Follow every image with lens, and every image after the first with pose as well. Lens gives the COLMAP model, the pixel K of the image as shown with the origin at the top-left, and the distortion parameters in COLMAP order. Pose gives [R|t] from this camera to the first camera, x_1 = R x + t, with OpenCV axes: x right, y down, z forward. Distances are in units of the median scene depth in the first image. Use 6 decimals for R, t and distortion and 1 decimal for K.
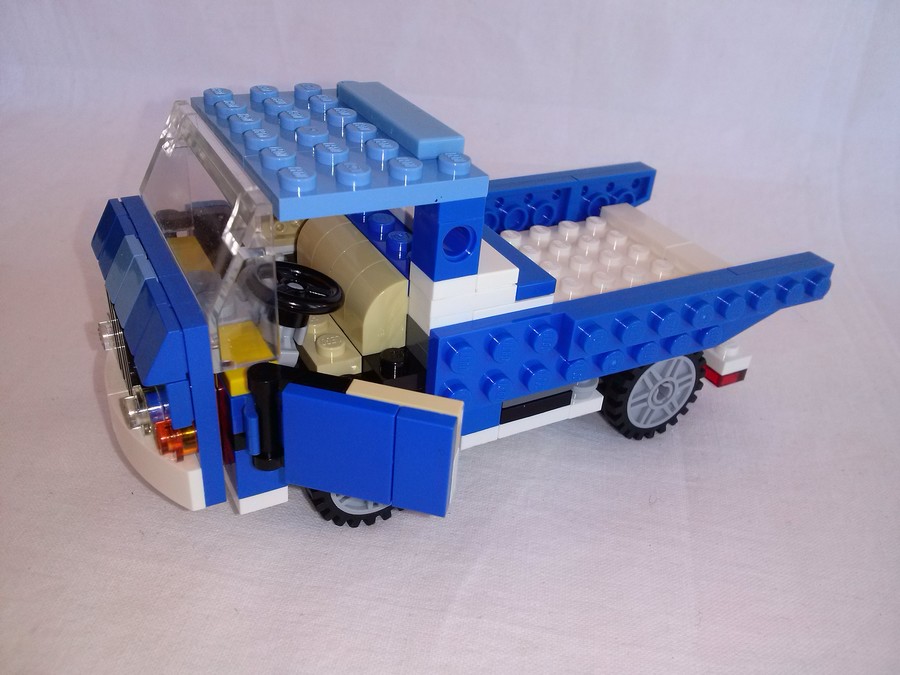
lens RADIAL K [[806.9, 0, 450.0], [0, 806.9, 337.5], [0, 0, 1]] dist [0.027395, -0.183299]
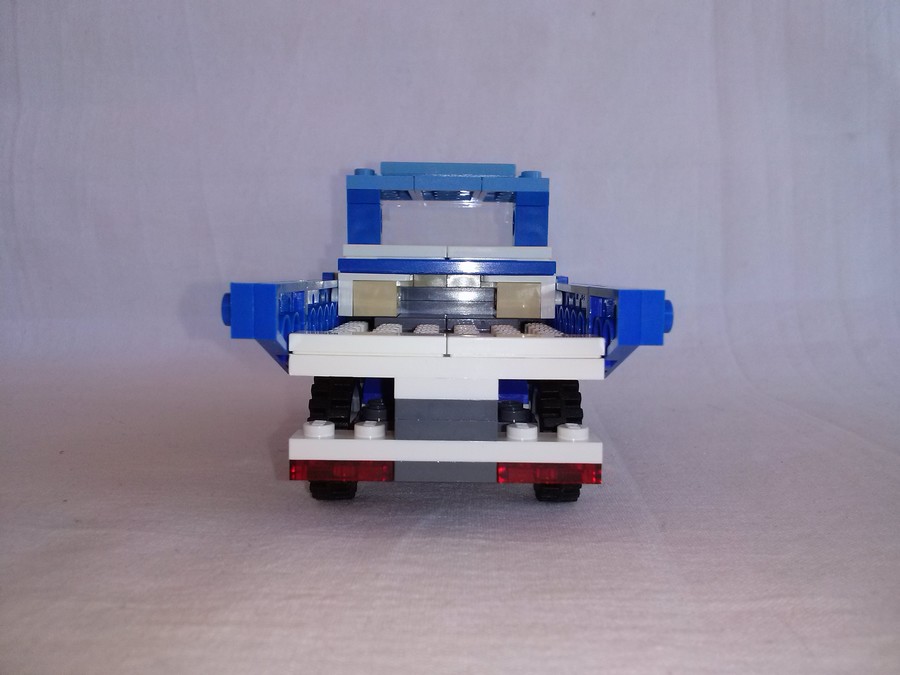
lens RADIAL K [[807.4, 0, 450.0], [0, 807.4, 337.5], [0, 0, 1]] dist [0.057767, -0.254643]
pose [[0.991370, -0.087453, 0.097663, -0.017801], [0.122791, 0.880381, -0.458095, 0.485317], [-0.045919, 0.466134, 0.883522, 0.035706]]
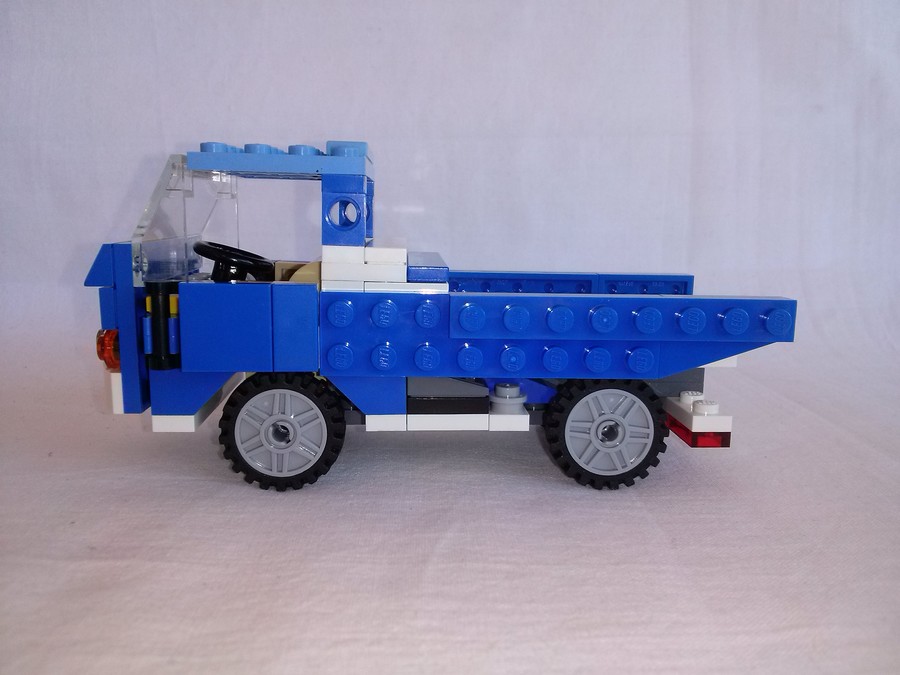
lens RADIAL K [[811.4, 0, 450.0], [0, 811.4, 337.5], [0, 0, 1]] dist [0.032361, -0.203839]
pose [[0.981015, -0.095515, 0.168781, -0.097735], [0.152625, 0.917187, -0.368067, 0.382745], [-0.119648, 0.386839, 0.914352, 0.001127]]
